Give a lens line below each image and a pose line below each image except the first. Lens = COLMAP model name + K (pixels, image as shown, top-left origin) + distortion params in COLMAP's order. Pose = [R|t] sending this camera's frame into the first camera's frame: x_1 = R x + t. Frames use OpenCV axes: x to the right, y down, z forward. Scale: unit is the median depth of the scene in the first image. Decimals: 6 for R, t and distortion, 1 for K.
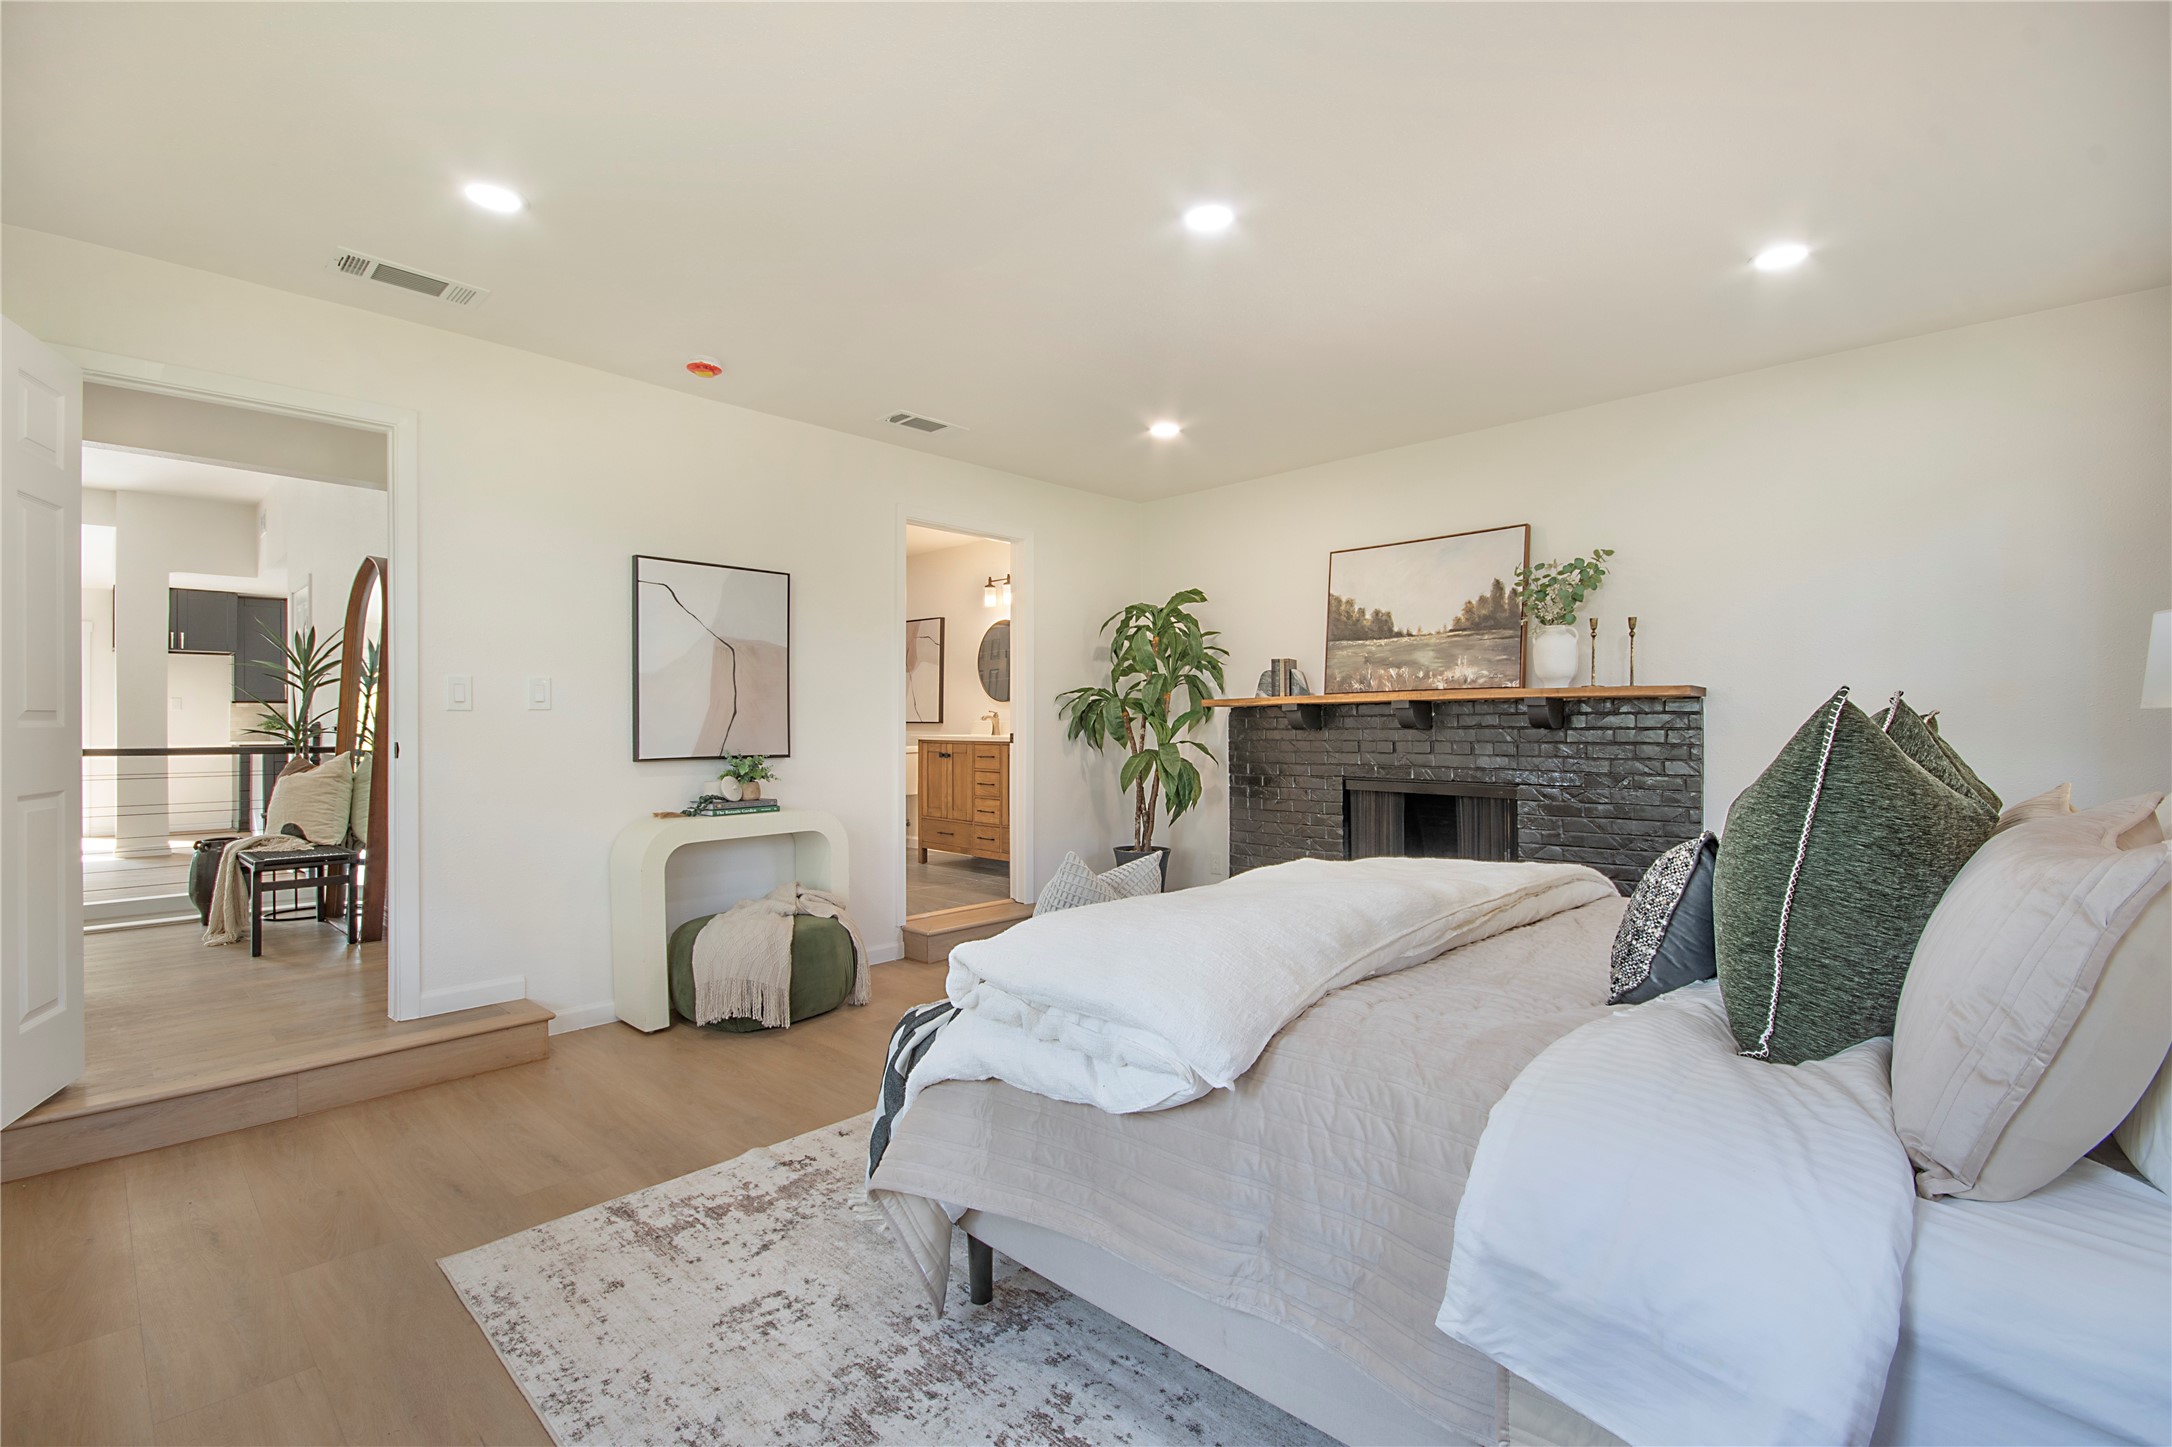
lens RADIAL K [[959.7, 0, 1087.3], [0, 959.7, 725.2], [0, 0, 1]] dist [0.005269, -0.001014]
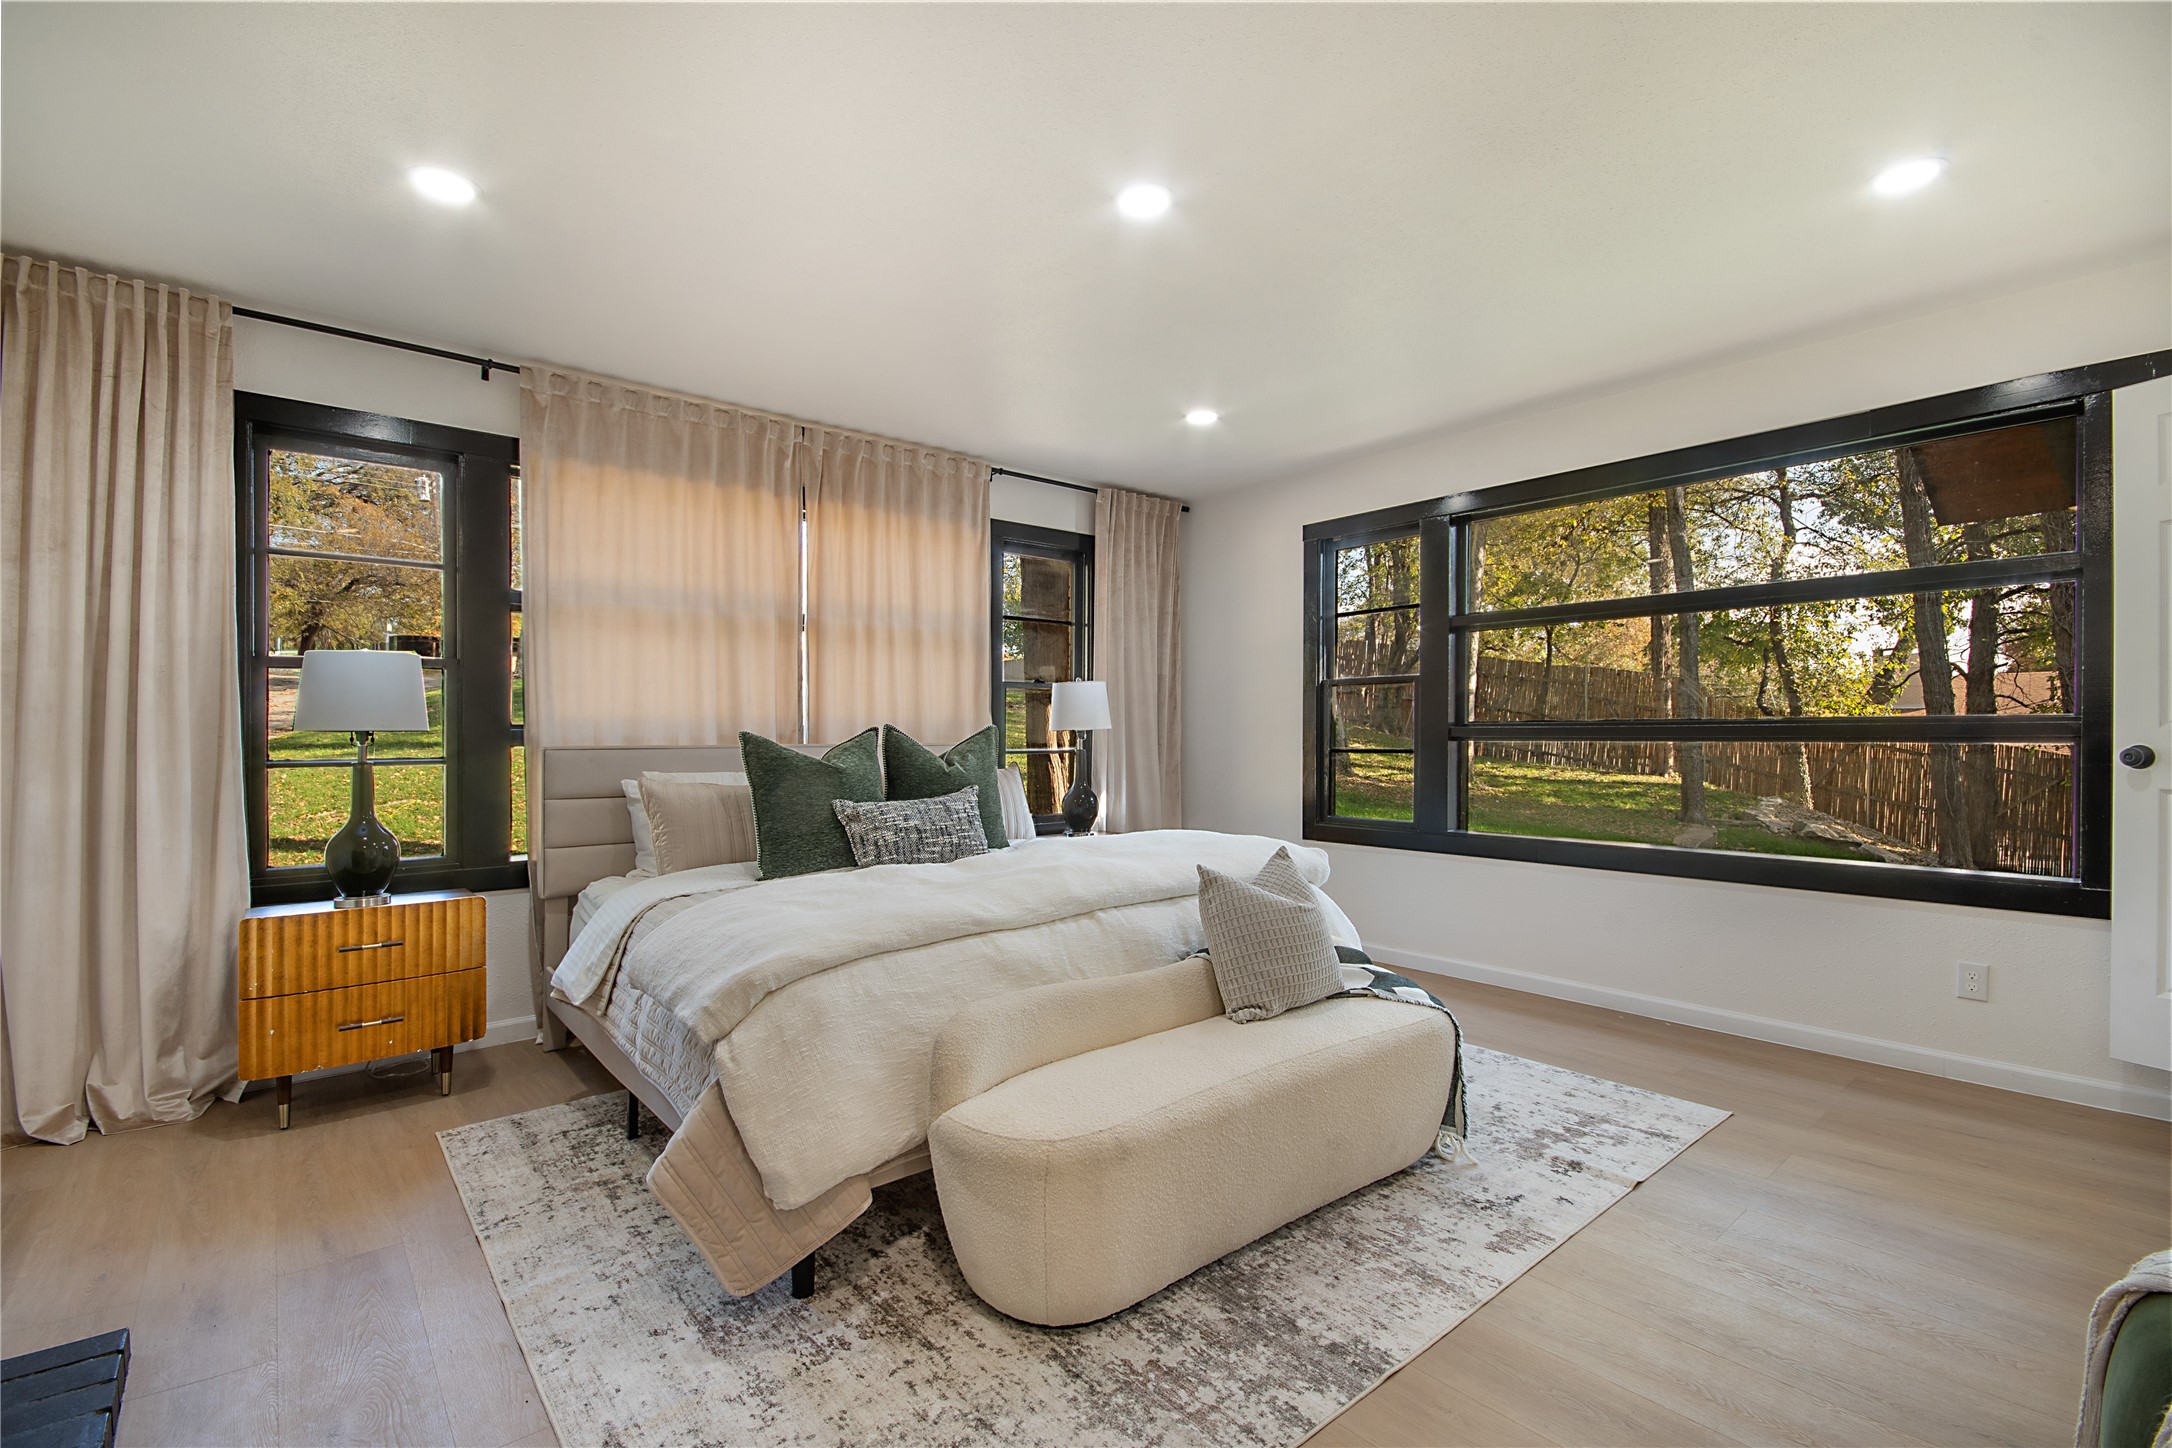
lens RADIAL K [[959.7, 0, 1076.7], [0, 959.7, 739.2], [0, 0, 1]] dist [0.005269, -0.001014]
pose [[-0.993776, 0.012521, 0.110689, 0.050655], [0.012978, 0.999910, 0.003416, 0.000638], [-0.110637, 0.004831, -0.993849, 1.183559]]
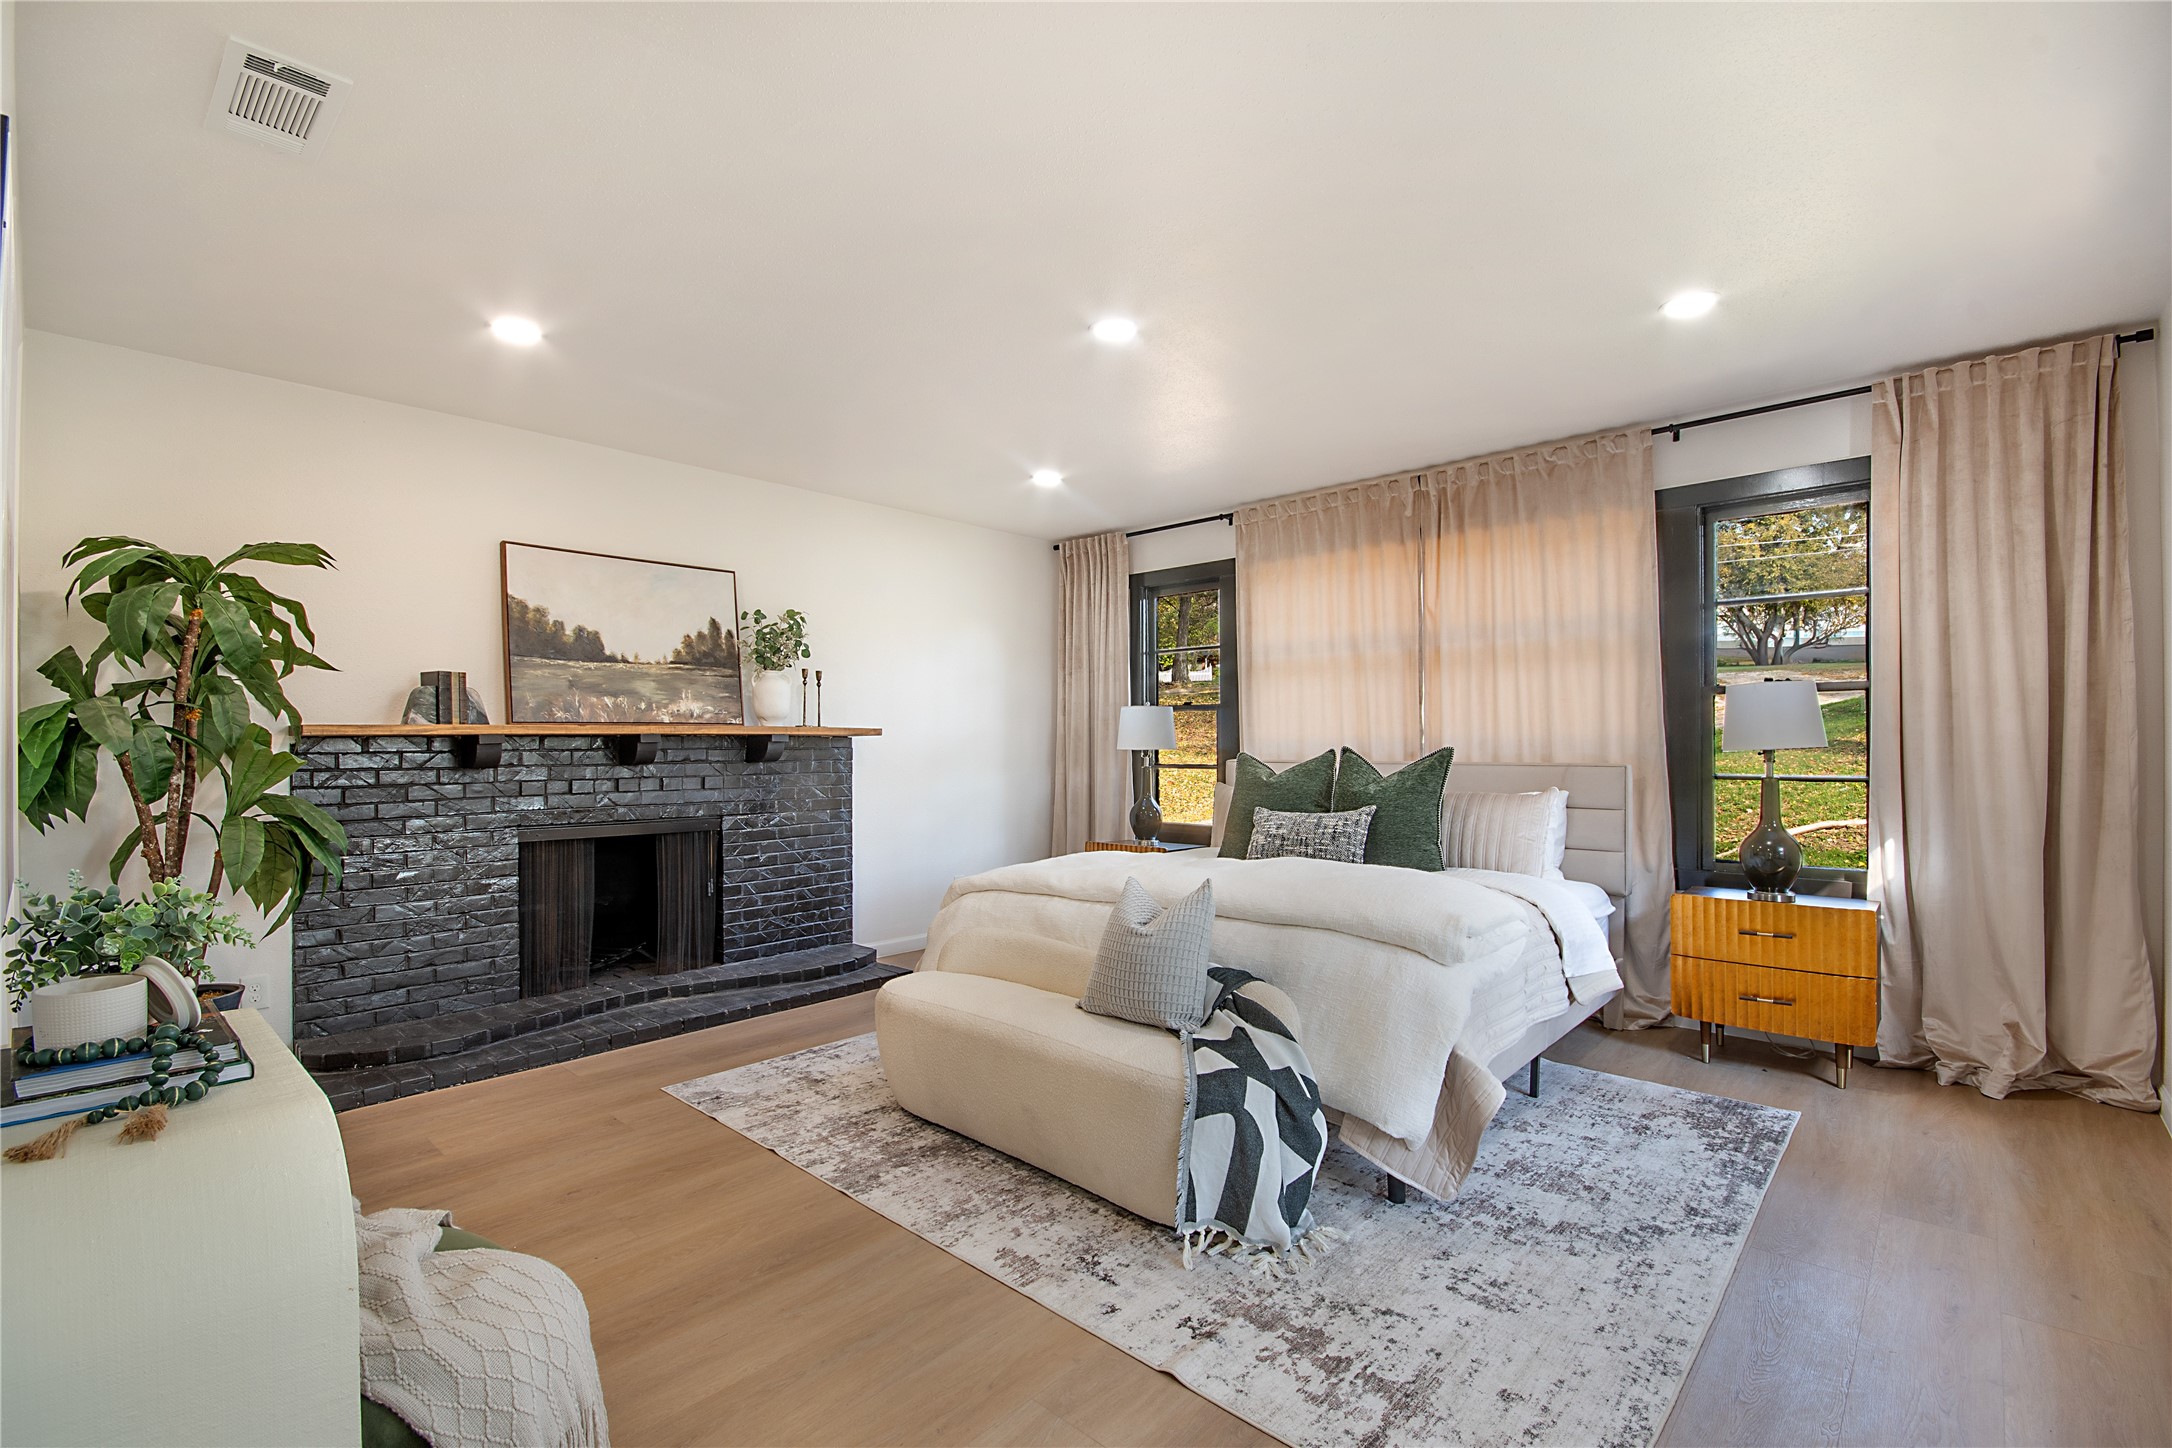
lens RADIAL K [[959.7, 0, 1092.5], [0, 959.7, 729.0], [0, 0, 1]] dist [0.005269, -0.001014]
pose [[-0.021021, 0.019400, 0.999591, -0.633379], [0.005063, 0.999801, -0.019298, -0.011554], [-0.999766, 0.004655, -0.021115, 0.638095]]
